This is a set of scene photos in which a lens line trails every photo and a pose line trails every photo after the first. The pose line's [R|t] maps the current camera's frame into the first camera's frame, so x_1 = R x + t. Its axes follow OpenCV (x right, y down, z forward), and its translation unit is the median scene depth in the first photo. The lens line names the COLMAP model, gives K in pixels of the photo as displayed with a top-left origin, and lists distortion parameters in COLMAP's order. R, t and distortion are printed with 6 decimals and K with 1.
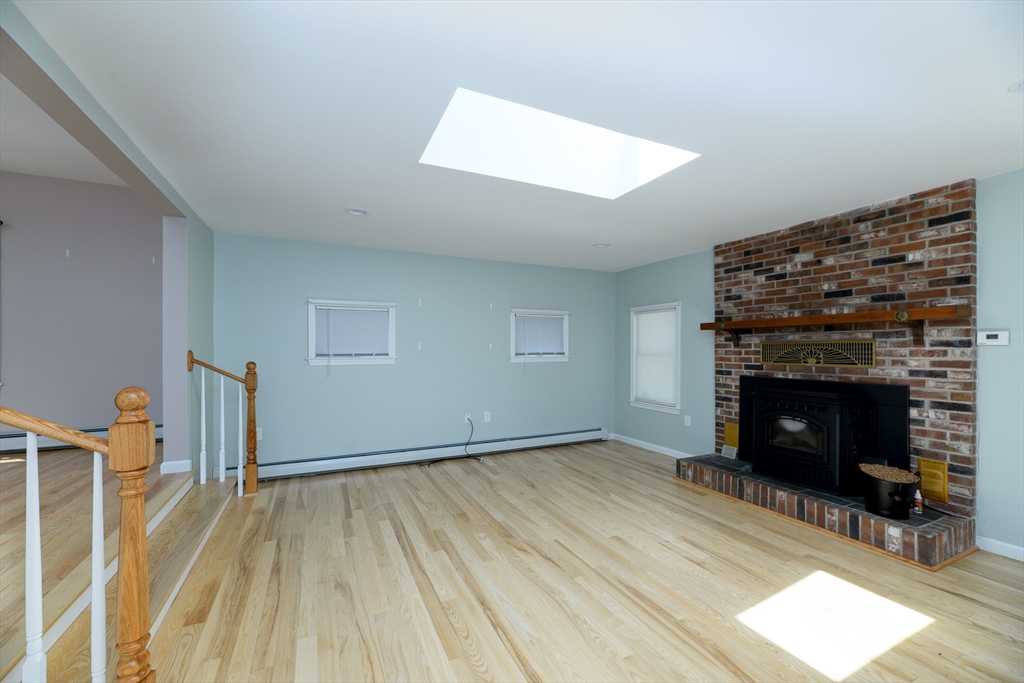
lens RADIAL K [[414.7, 0, 507.6], [0, 414.7, 348.5], [0, 0, 1]] dist [0.002492, 0.000413]
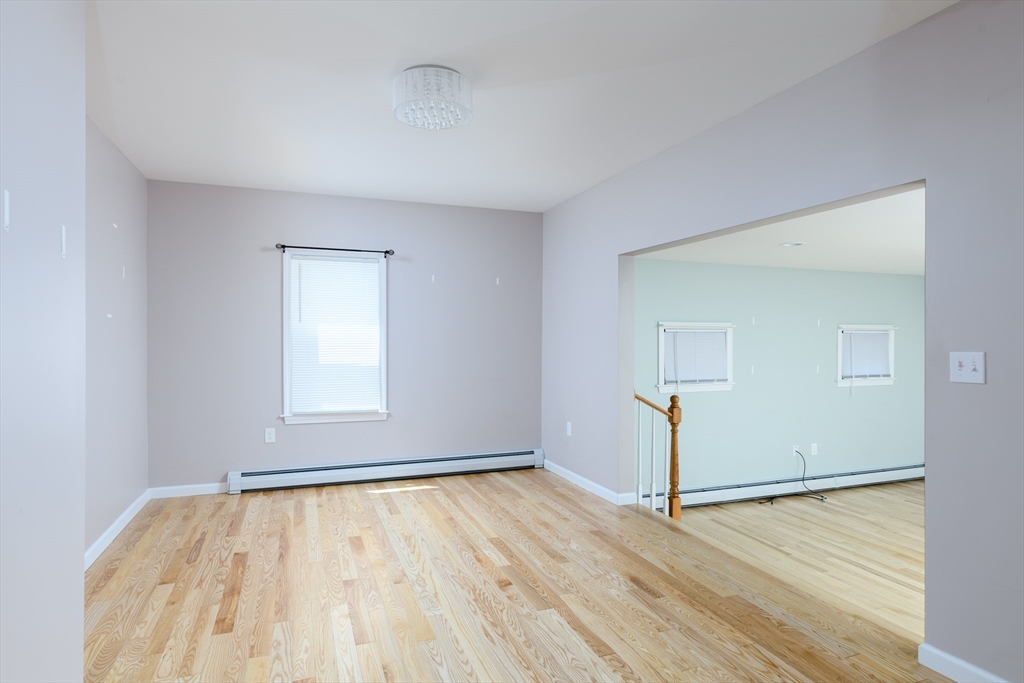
lens RADIAL K [[579.6, 0, 506.5], [0, 579.6, 344.0], [0, 0, 1]] dist [-0.001229, 0.000522]
pose [[0.995821, 0.001072, -0.091318, -0.845229], [-0.000384, 0.999971, 0.007551, -0.095810], [0.091323, -0.007484, 0.995793, -0.397913]]
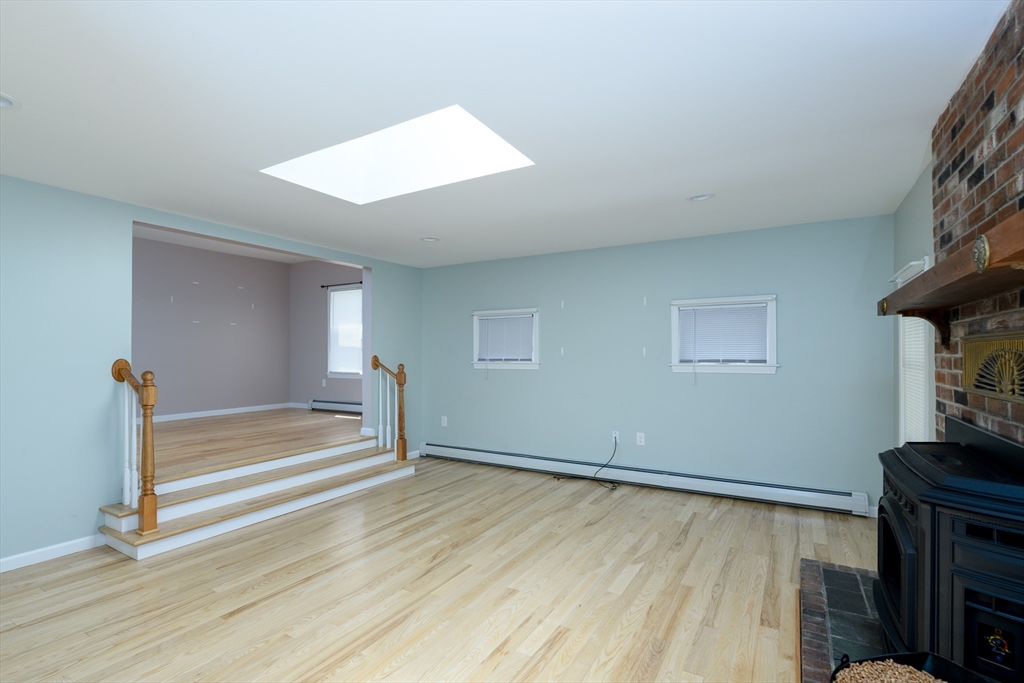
lens RADIAL K [[480.7, 0, 506.1], [0, 480.7, 349.3], [0, 0, 1]] dist [-0.003658, -0.000104]
pose [[0.559249, -0.008822, -0.828952, 0.835119], [0.001575, 0.999953, -0.009580, -0.000144], [0.828998, 0.004052, 0.559237, 0.383902]]
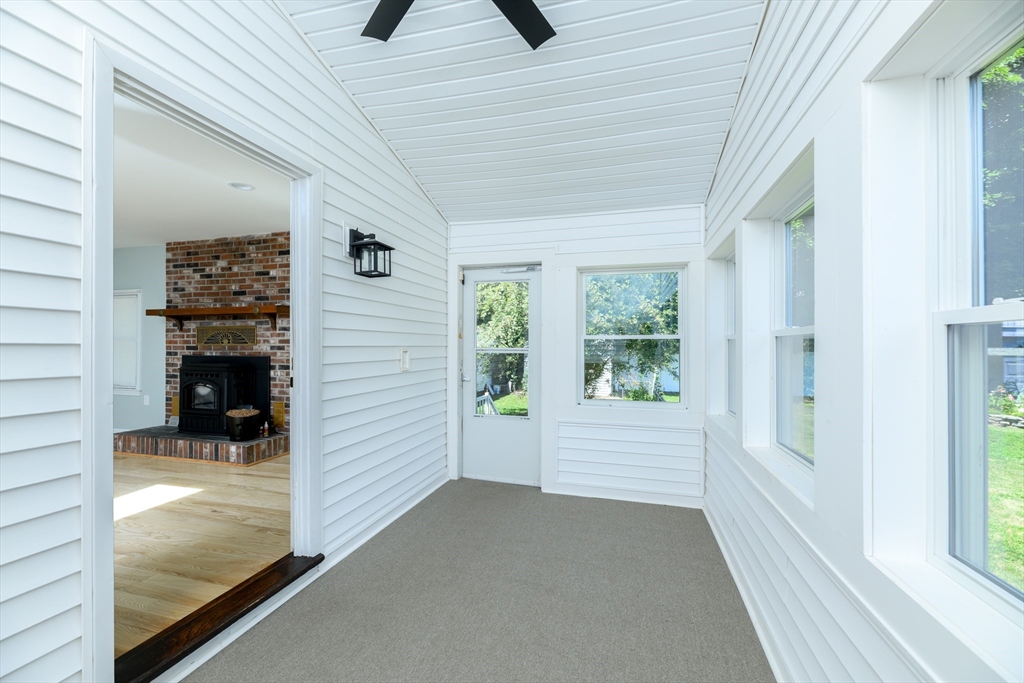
lens RADIAL K [[414.7, 0, 506.6], [0, 414.7, 345.6], [0, 0, 1]] dist [0.002492, 0.000413]
pose [[0.656499, 0.006489, 0.754299, 0.315000], [-0.004745, 0.999979, -0.004472, 0.044289], [-0.754312, -0.000644, 0.656516, -0.562368]]
